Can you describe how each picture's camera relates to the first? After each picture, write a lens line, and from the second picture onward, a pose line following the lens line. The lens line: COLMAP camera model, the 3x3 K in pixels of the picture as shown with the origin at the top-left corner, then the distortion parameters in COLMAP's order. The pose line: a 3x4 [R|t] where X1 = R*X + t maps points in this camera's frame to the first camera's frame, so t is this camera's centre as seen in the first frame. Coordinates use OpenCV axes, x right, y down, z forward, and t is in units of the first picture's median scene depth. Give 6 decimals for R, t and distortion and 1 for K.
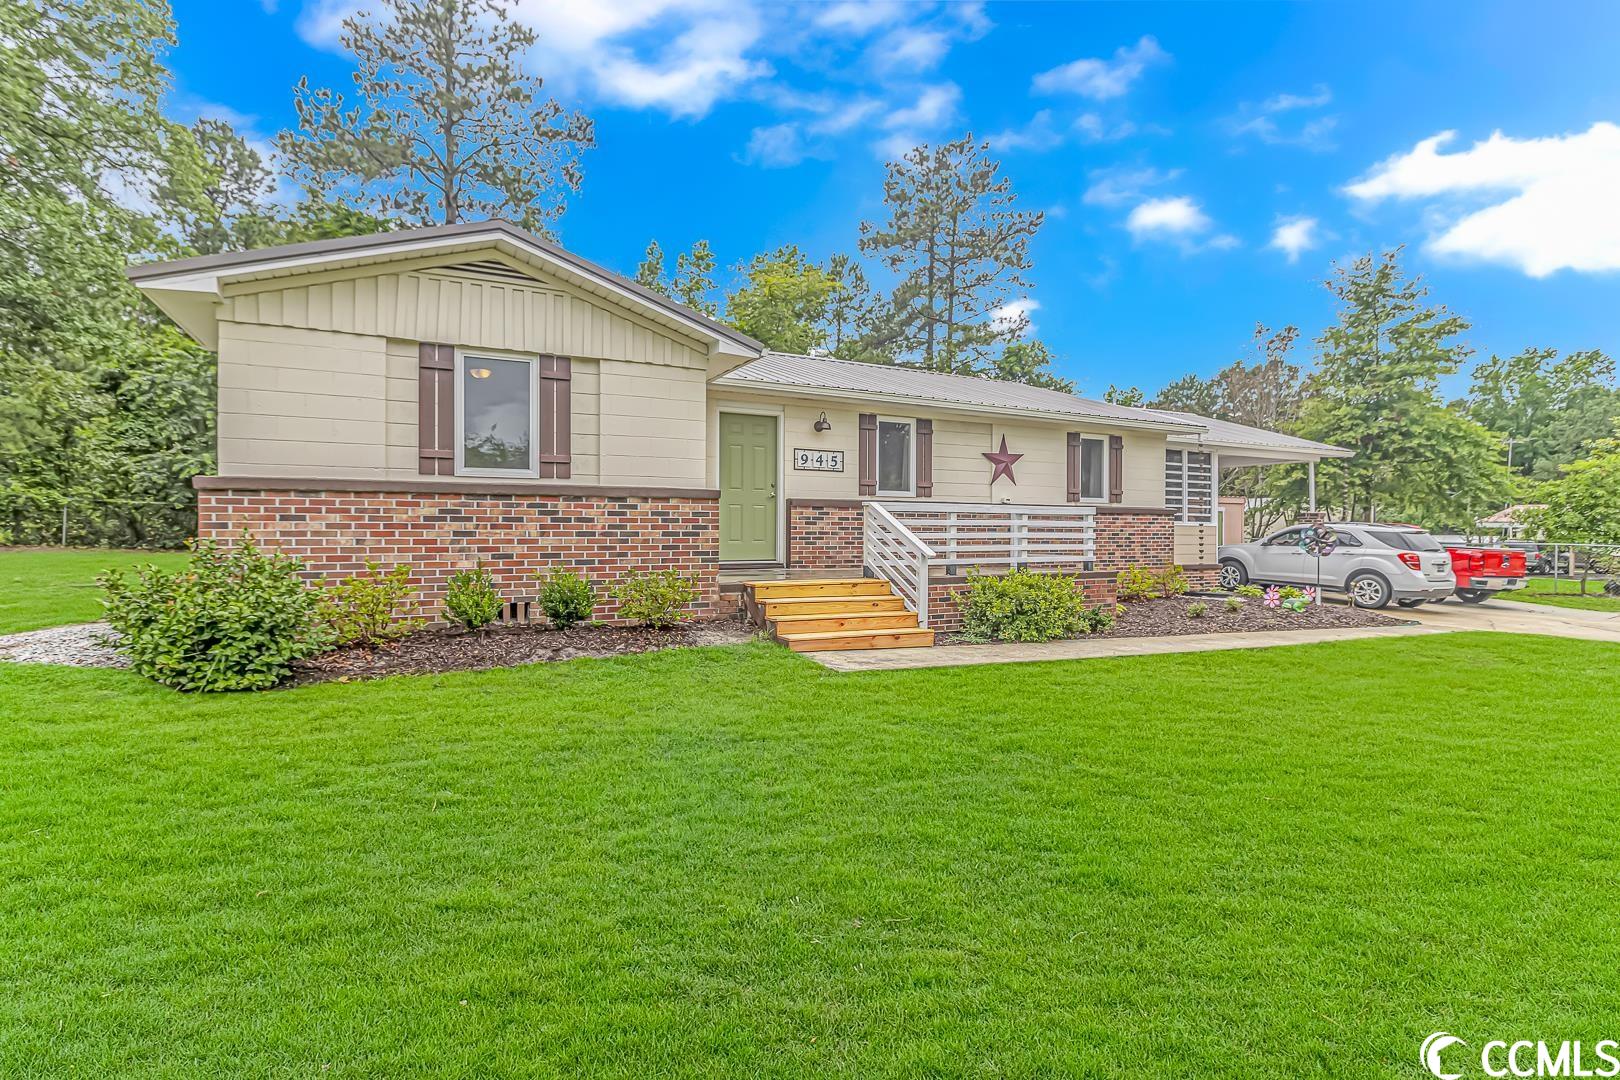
lens RADIAL K [[770.3, 0, 811.5], [0, 770.3, 527.8], [0, 0, 1]] dist [-0.008769, 0.000805]
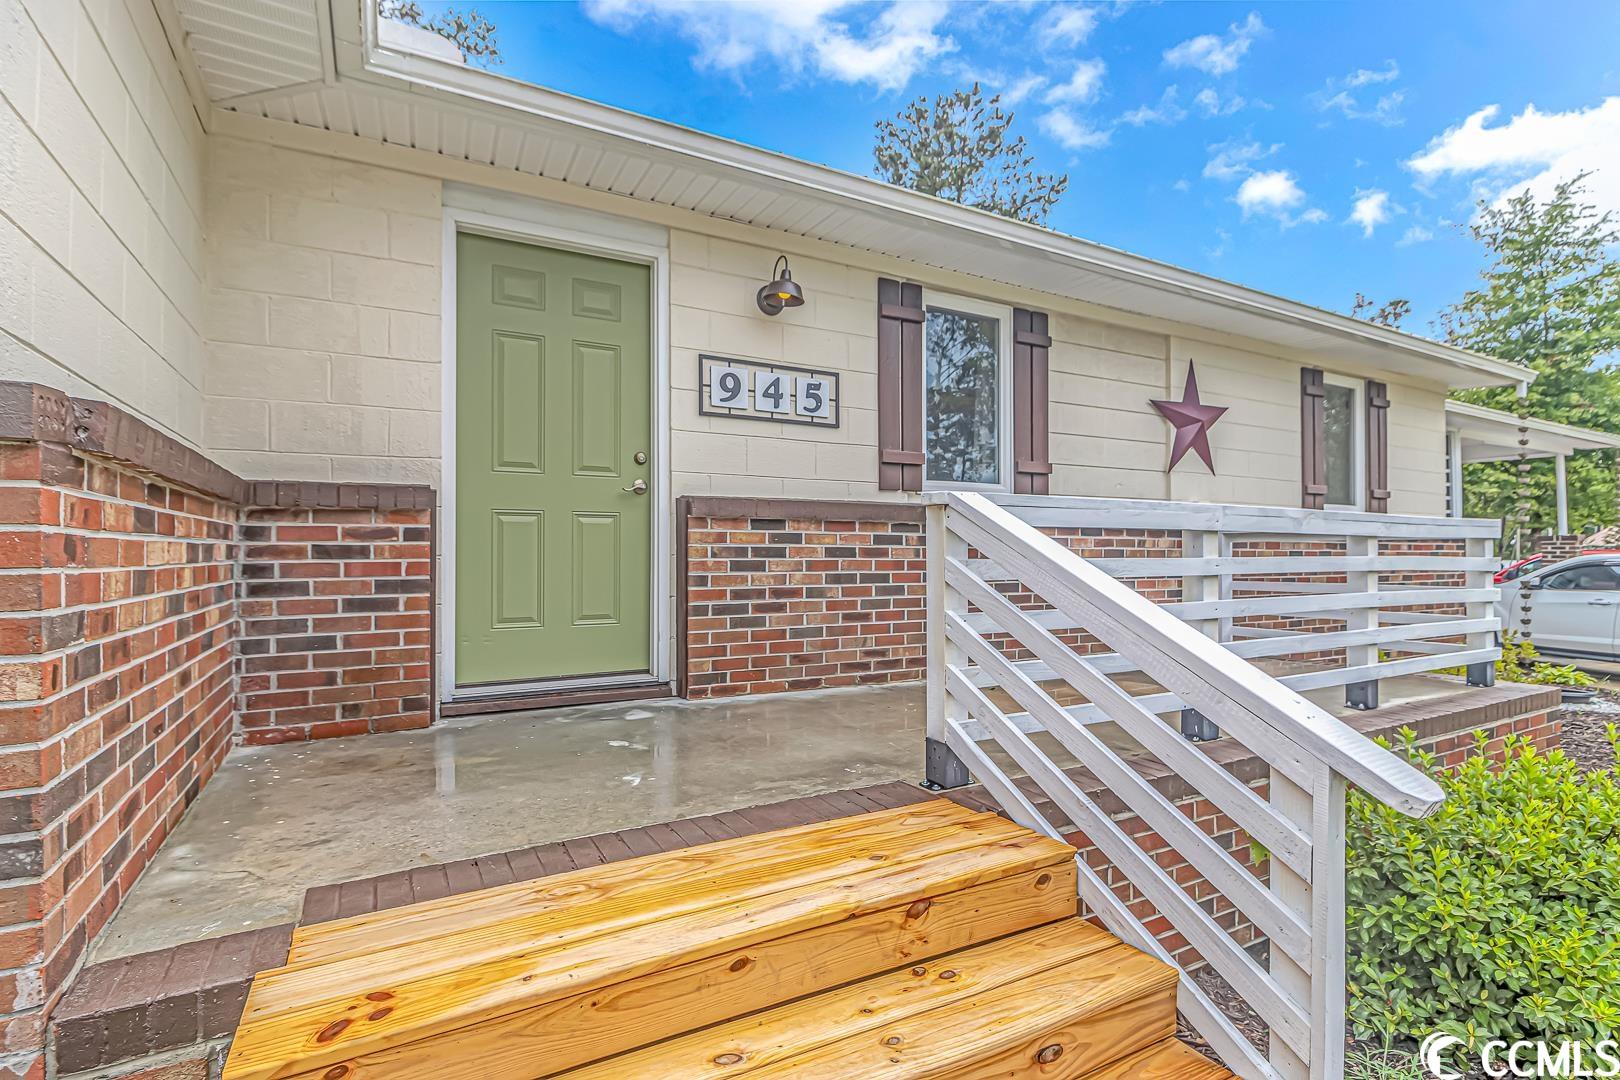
lens RADIAL K [[770.3, 0, 801.5], [0, 770.3, 552.2], [0, 0, 1]] dist [-0.008769, 0.000805]
pose [[0.999938, -0.005556, 0.009635, 0.019929], [0.005594, 0.999977, -0.003873, -0.010669], [-0.009613, 0.003927, 0.999946, 0.632608]]
